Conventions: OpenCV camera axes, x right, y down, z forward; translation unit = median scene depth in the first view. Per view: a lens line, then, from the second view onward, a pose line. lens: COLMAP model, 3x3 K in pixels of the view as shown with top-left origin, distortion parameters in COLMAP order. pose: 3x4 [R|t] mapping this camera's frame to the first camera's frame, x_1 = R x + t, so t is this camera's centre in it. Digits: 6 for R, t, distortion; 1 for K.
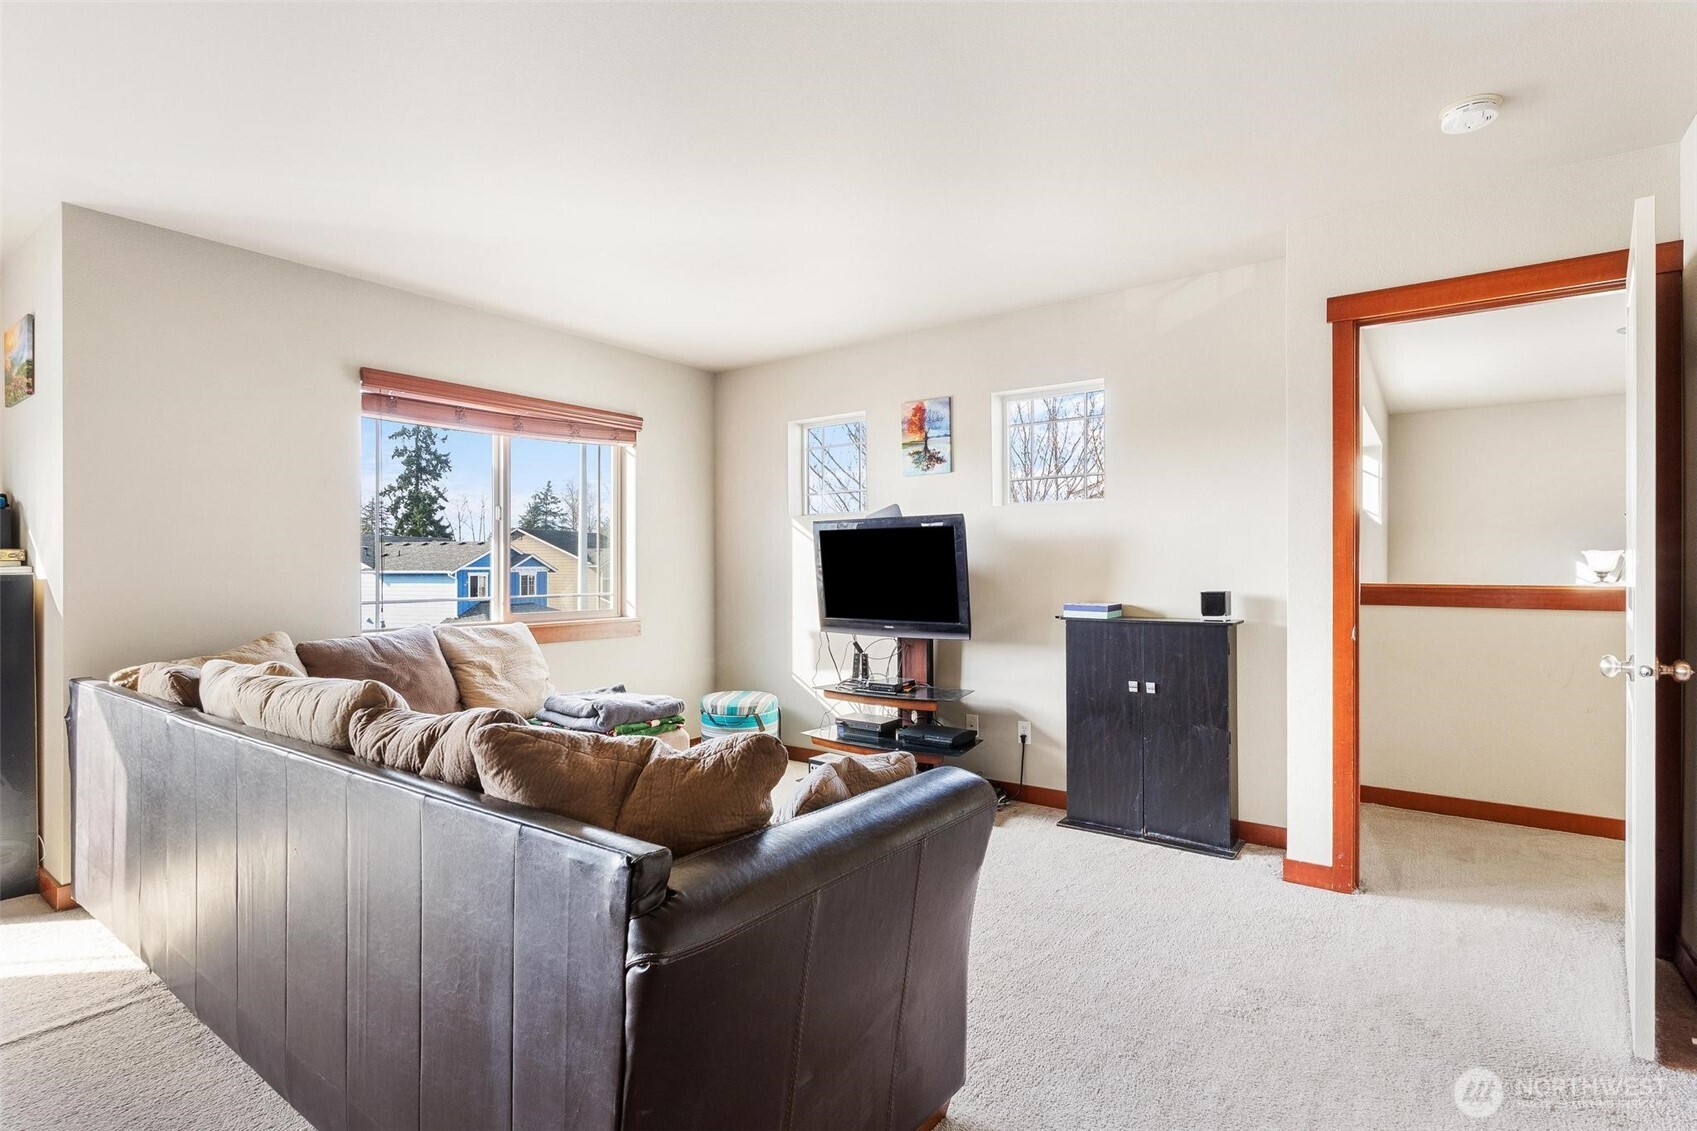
lens RADIAL K [[807.3, 0, 857.3], [0, 807.3, 565.4], [0, 0, 1]] dist [-0.002270, -0.000355]
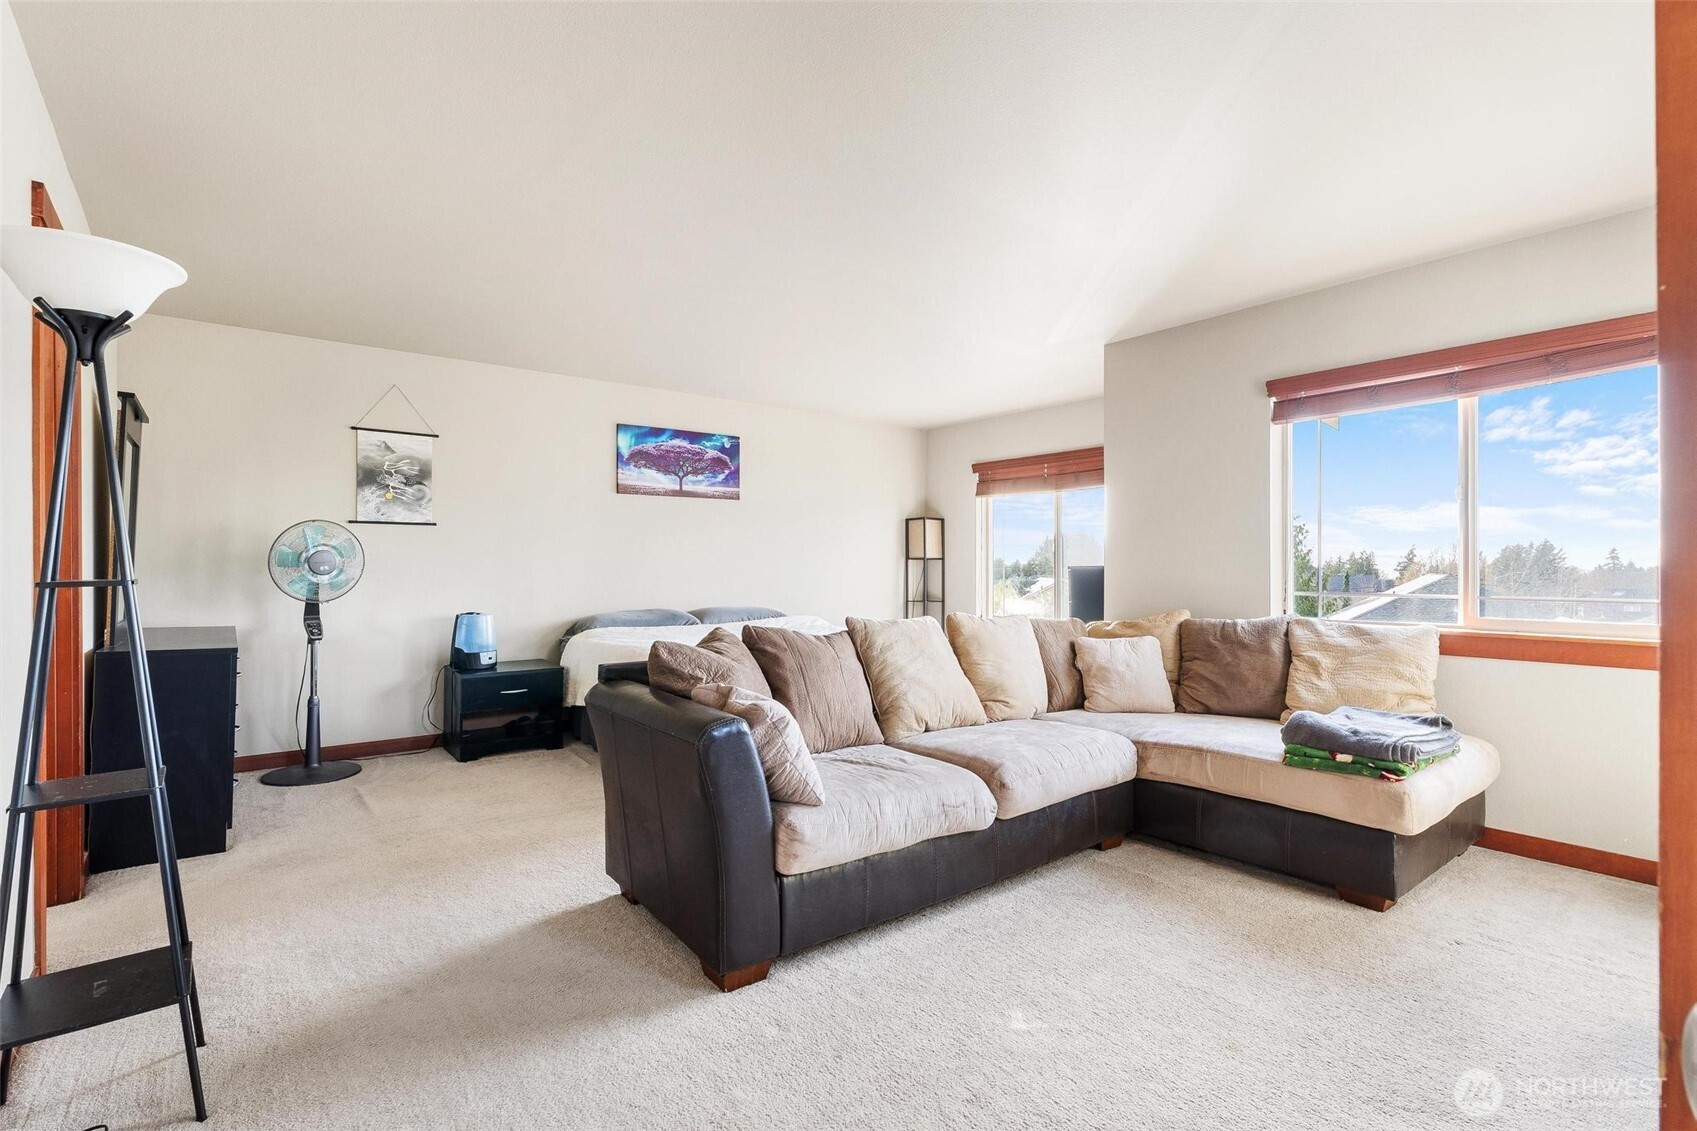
lens RADIAL K [[807.3, 0, 857.3], [0, 807.3, 565.4], [0, 0, 1]] dist [-0.002270, -0.000355]
pose [[-0.267725, -0.001276, -0.963494, 0.699798], [0.000658, 0.999999, -0.001507, 0.012541], [0.963495, -0.001038, -0.267724, 0.851205]]
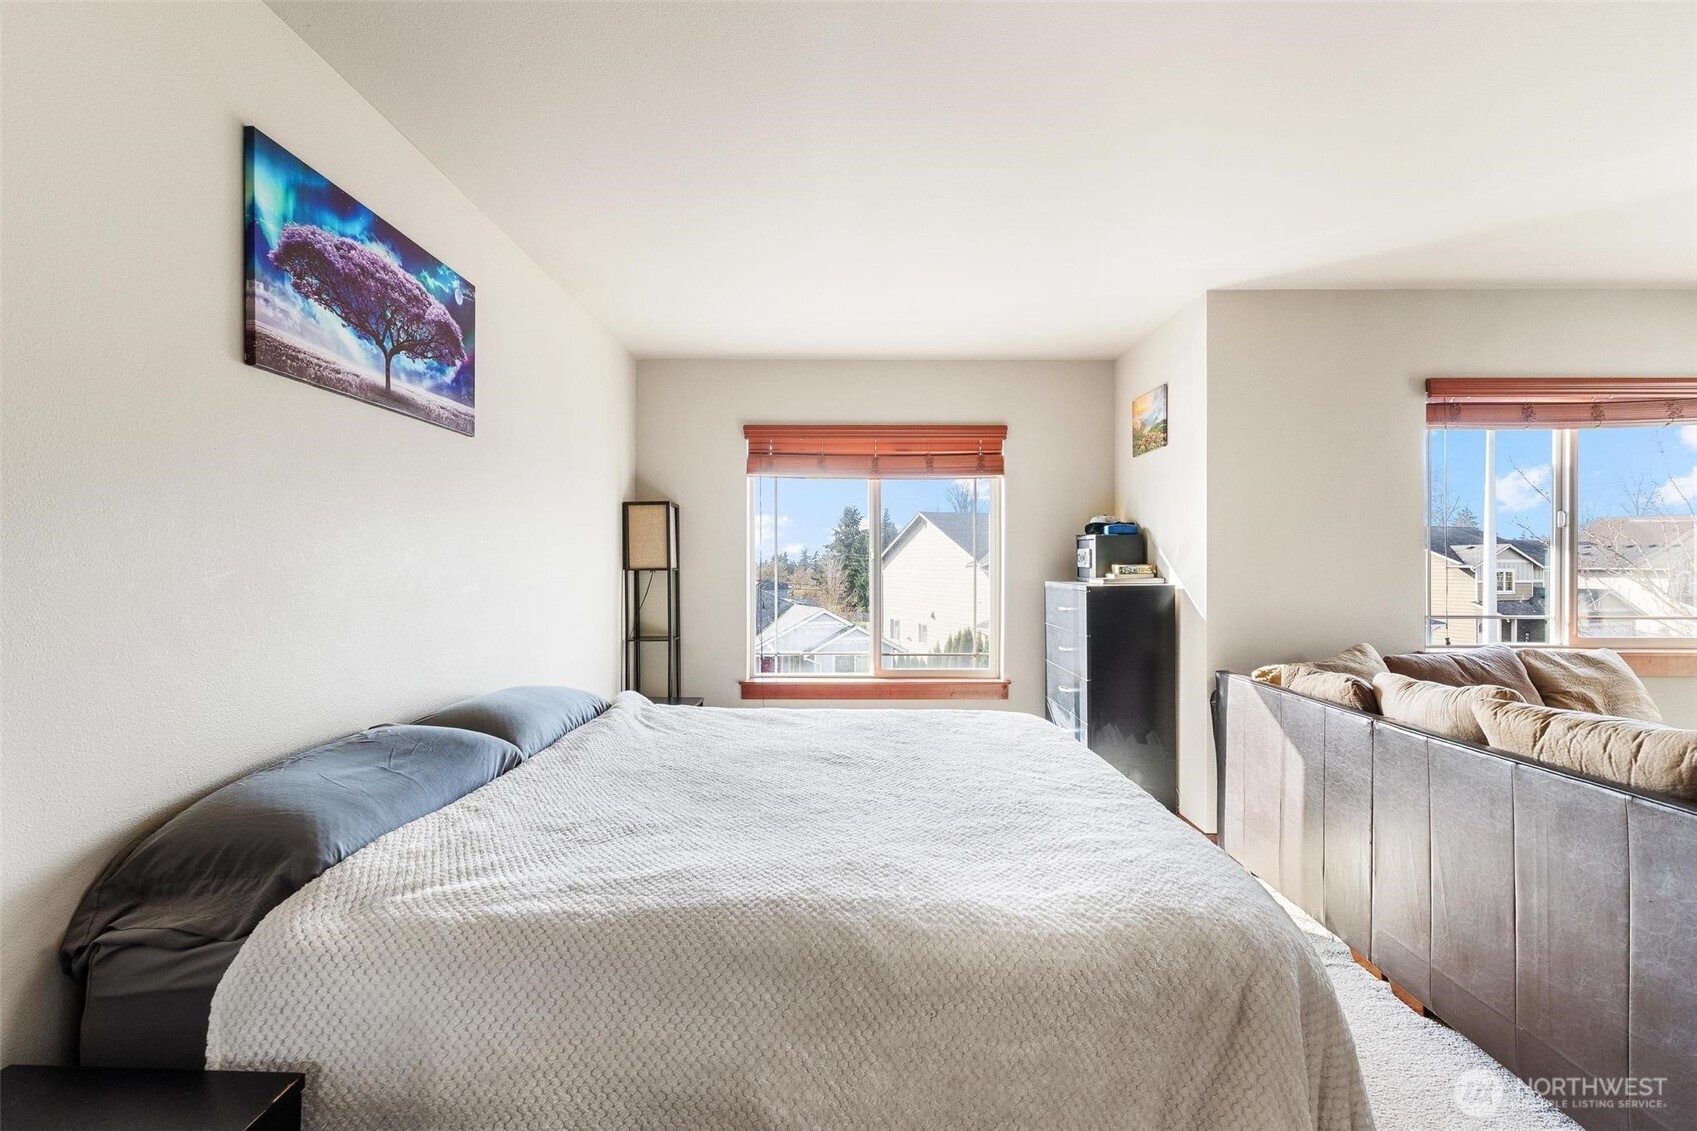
lens RADIAL K [[803.6, 0, 845.7], [0, 803.6, 573.8], [0, 0, 1]] dist [-0.000746, 0.000092]
pose [[0.583972, 0.013958, -0.811654, -0.261358], [-0.002818, 0.999881, 0.015168, -0.023342], [0.811769, -0.006570, 0.583942, -0.168941]]
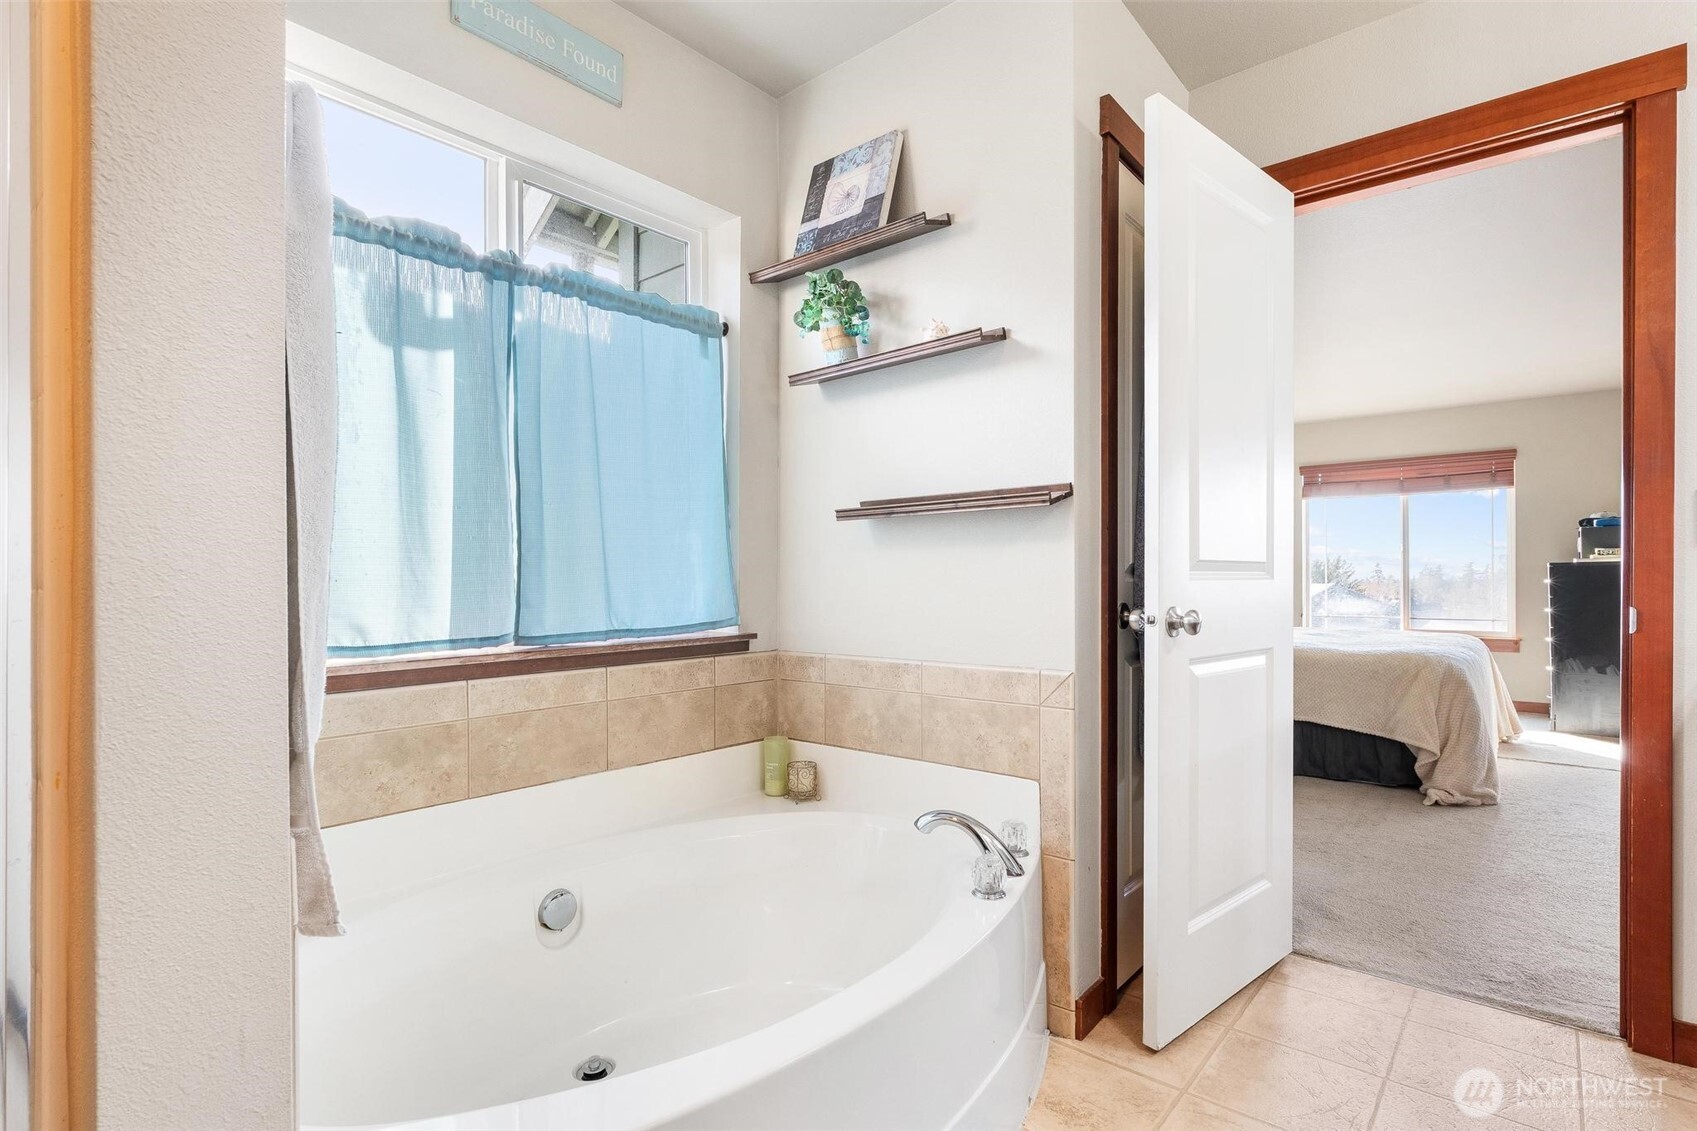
lens RADIAL K [[833.7, 0, 848.8], [0, 833.7, 584.9], [0, 0, 1]] dist [-0.000895, -0.000126]
pose [[-0.077395, 0.005934, -0.996983, 0.917139], [0.001821, 0.999981, 0.005810, 0.049060], [0.996999, -0.001366, -0.077404, -0.561881]]
